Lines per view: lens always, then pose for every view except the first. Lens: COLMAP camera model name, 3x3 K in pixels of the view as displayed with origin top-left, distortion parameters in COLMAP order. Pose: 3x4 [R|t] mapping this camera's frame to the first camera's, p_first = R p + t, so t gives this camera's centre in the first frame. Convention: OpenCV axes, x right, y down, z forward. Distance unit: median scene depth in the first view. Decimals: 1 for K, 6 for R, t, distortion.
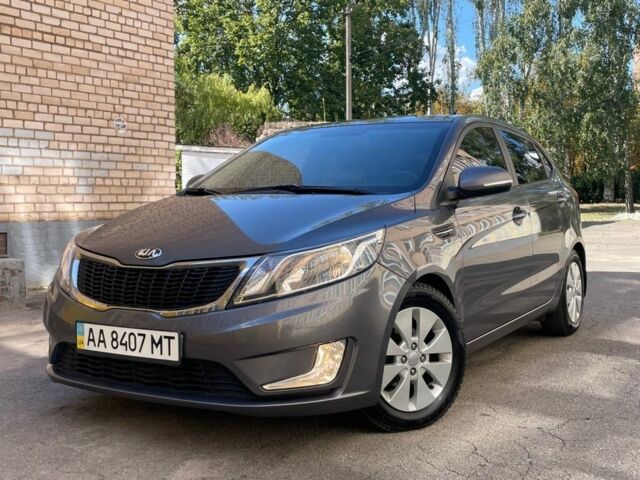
lens RADIAL K [[781.5, 0, 320.0], [0, 781.5, 240.0], [0, 0, 1]] dist [0.033944, 0.011926]
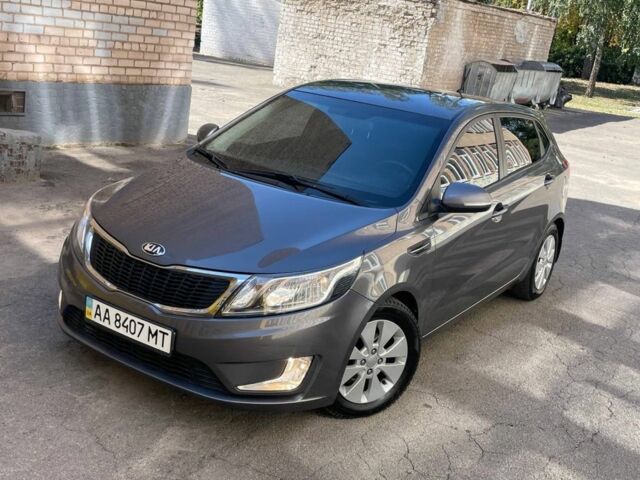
lens RADIAL K [[784.7, 0, 315.0], [0, 784.7, 240.2], [0, 0, 1]] dist [0.030432, 0.009321]
pose [[0.989777, 0.142619, 0.001175, 0.009030], [-0.139377, 0.965463, 0.220126, -0.260576], [0.030260, -0.218039, 0.975471, -0.096764]]
